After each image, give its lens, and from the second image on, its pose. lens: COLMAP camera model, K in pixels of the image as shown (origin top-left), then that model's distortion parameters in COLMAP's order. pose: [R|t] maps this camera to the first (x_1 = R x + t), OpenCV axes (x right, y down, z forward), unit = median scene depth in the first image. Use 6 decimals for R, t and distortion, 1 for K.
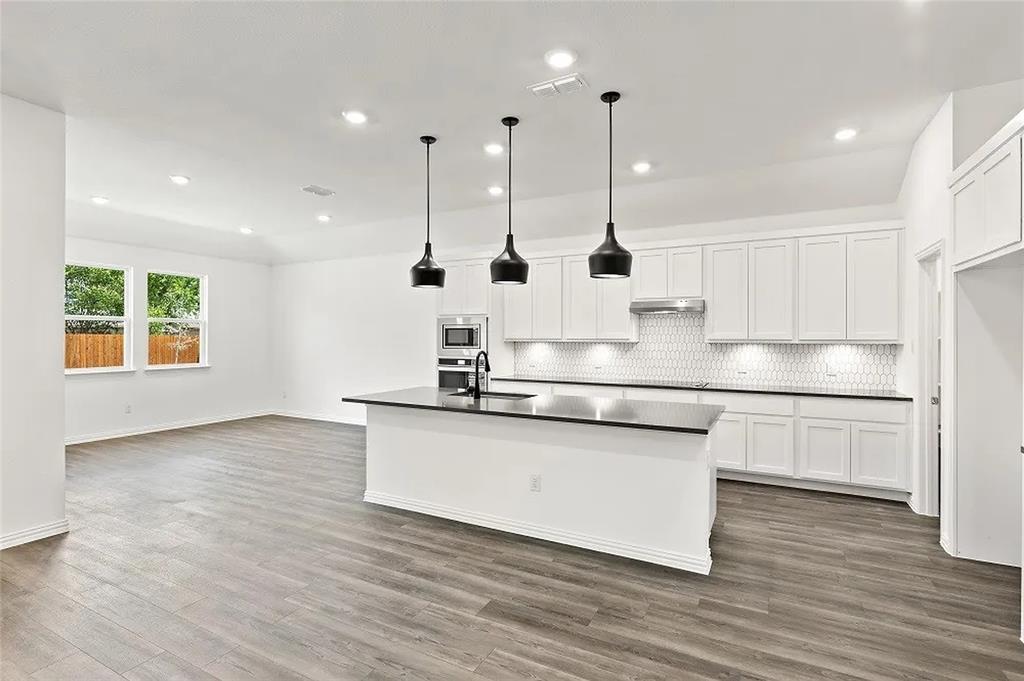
lens RADIAL K [[493.5, 0, 533.5], [0, 493.5, 337.0], [0, 0, 1]] dist [0.000460, -0.000684]
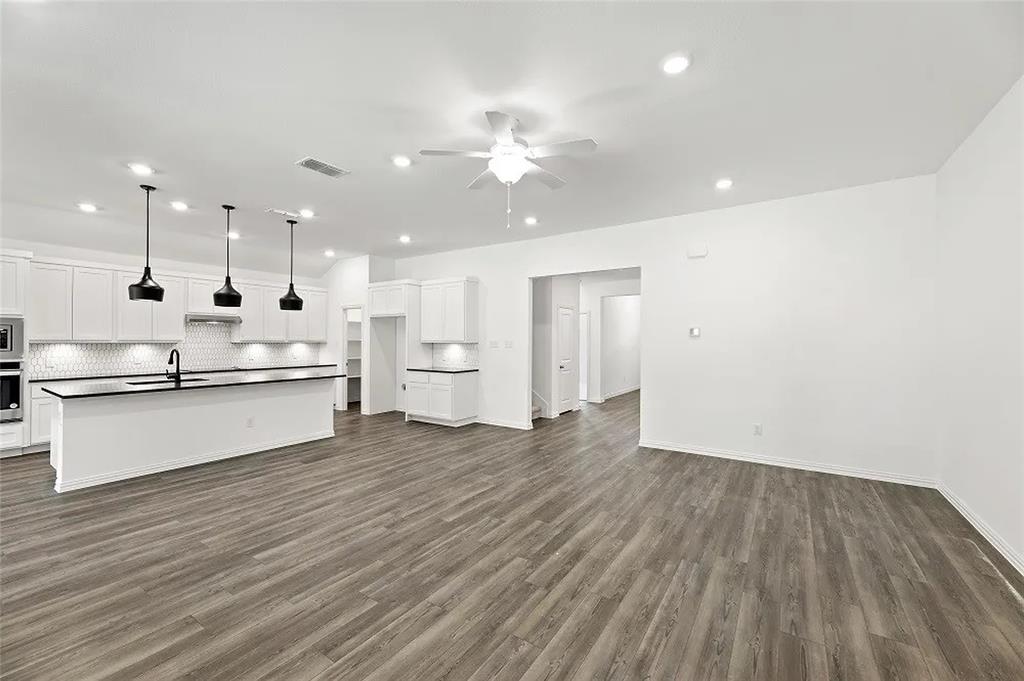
lens RADIAL K [[410.0, 0, 510.1], [0, 410.0, 339.5], [0, 0, 1]] dist [0.002011, -0.000886]
pose [[0.105286, -0.000769, 0.994442, -1.285305], [-0.003284, 0.999994, 0.001121, -0.004043], [-0.994437, -0.003384, 0.105282, -0.071634]]
